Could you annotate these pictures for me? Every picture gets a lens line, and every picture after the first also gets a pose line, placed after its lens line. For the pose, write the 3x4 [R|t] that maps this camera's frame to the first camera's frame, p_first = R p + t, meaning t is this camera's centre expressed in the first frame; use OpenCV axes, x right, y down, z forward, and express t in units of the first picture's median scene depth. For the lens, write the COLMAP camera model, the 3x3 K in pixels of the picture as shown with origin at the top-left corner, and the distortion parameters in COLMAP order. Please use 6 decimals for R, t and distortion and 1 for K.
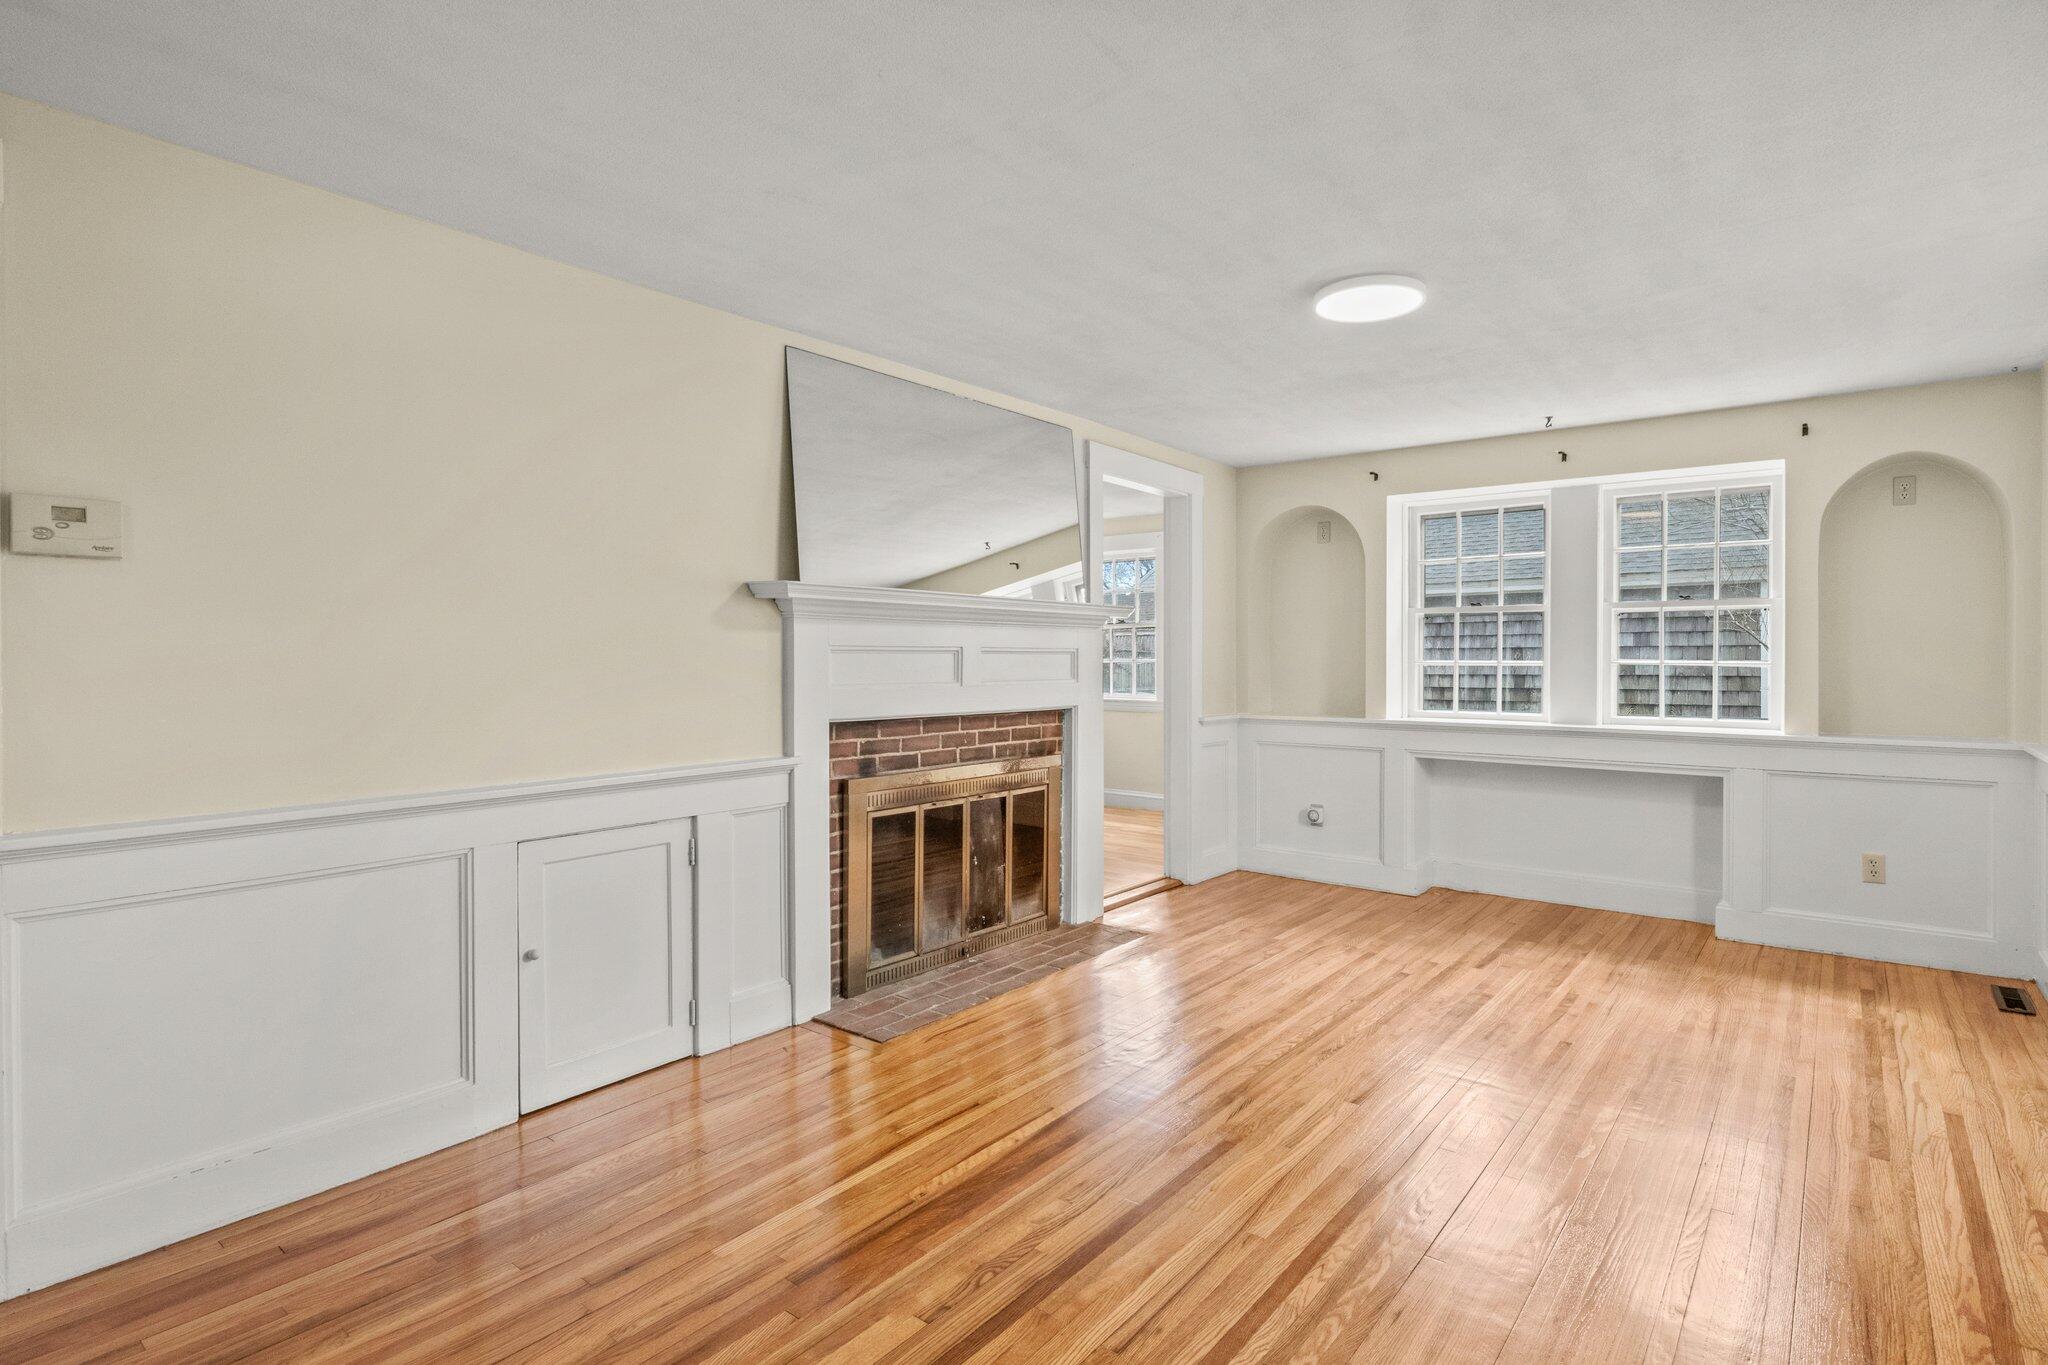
lens RADIAL K [[1028.2, 0, 1039.6], [0, 1028.2, 682.9], [0, 0, 1]] dist [-0.018491, -0.000537]
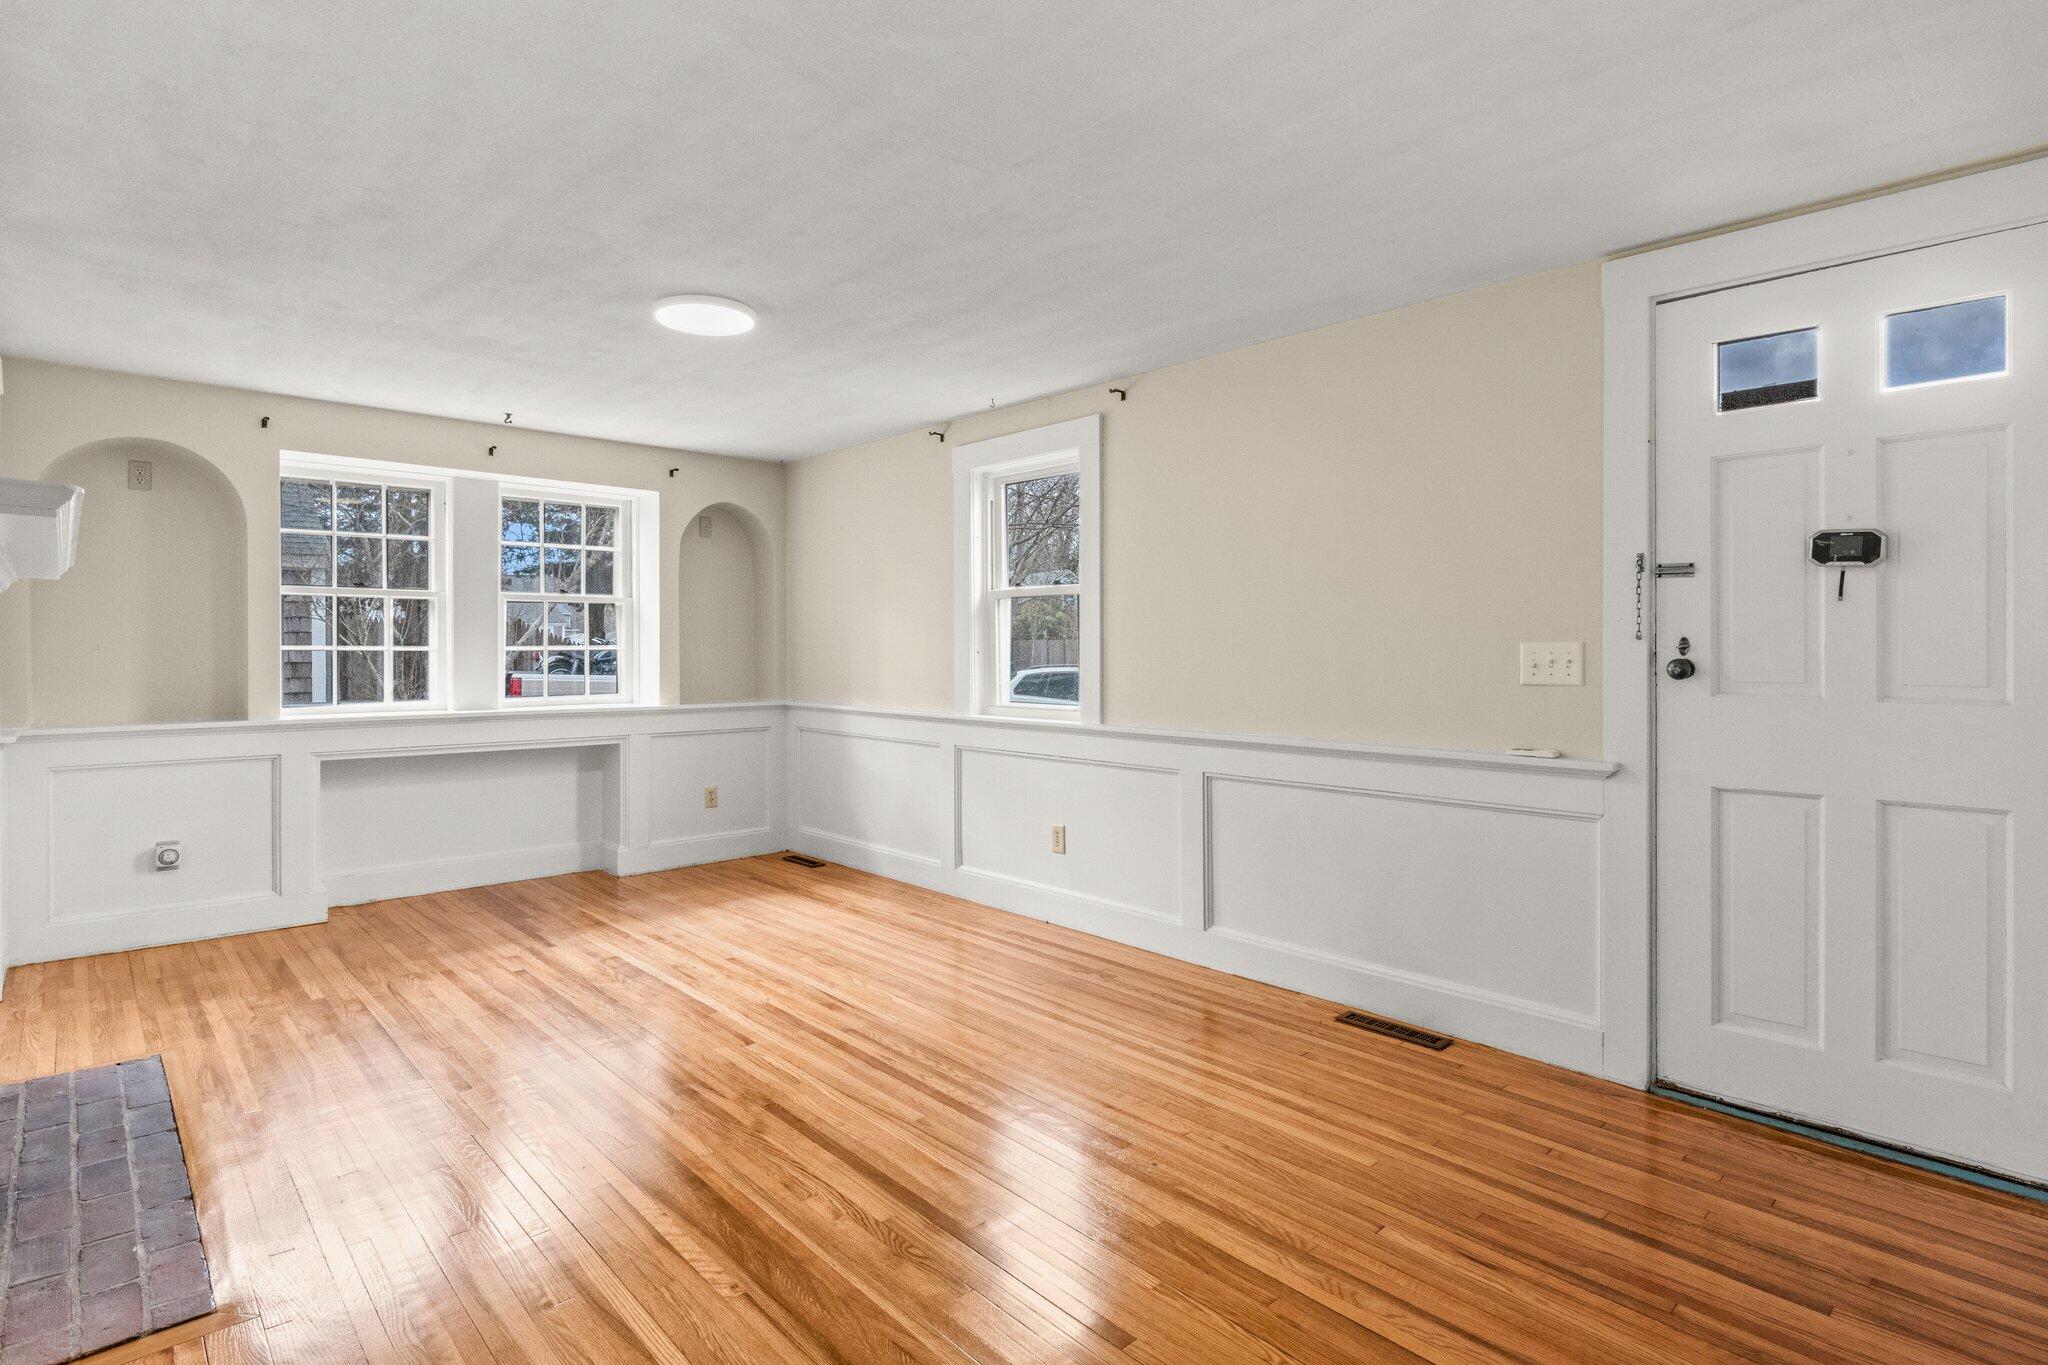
lens RADIAL K [[1014.6, 0, 1052.1], [0, 1014.6, 684.7], [0, 0, 1]] dist [-0.003525, -0.000482]
pose [[0.133355, -0.037433, 0.990361, -0.517062], [0.021313, 0.999164, 0.034896, -0.010633], [-0.990839, 0.016454, 0.134041, 0.362663]]
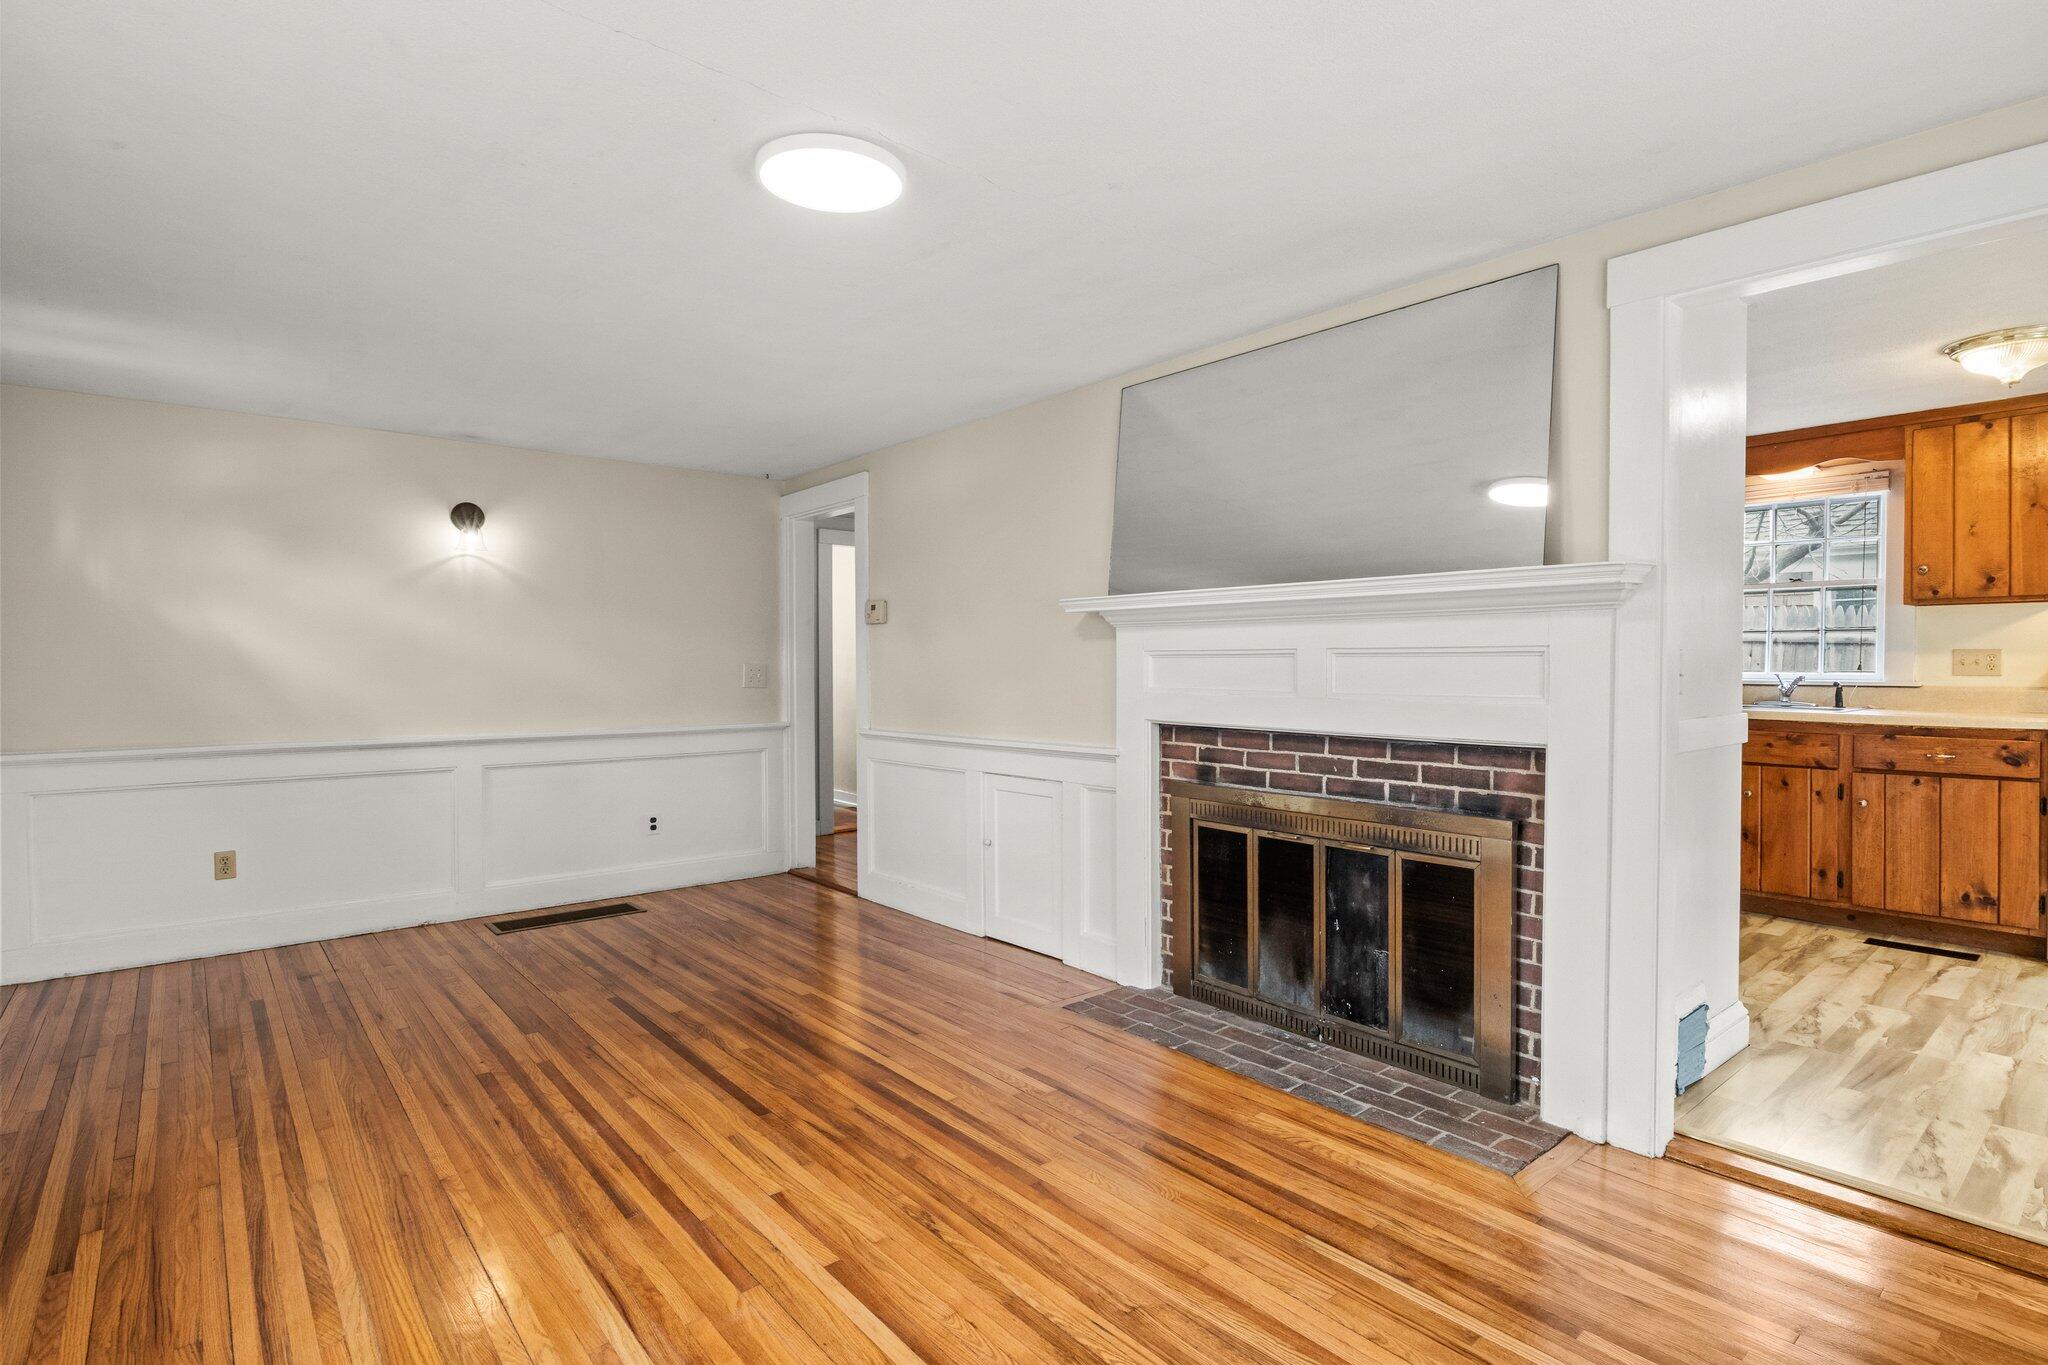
lens RADIAL K [[1028.2, 0, 1039.6], [0, 1028.2, 682.9], [0, 0, 1]] dist [-0.018491, -0.000537]
pose [[-0.204697, 0.021241, -0.978595, 0.756760], [-0.019896, 0.999468, 0.025856, -0.024956], [0.978623, 0.024763, -0.204166, 0.964331]]
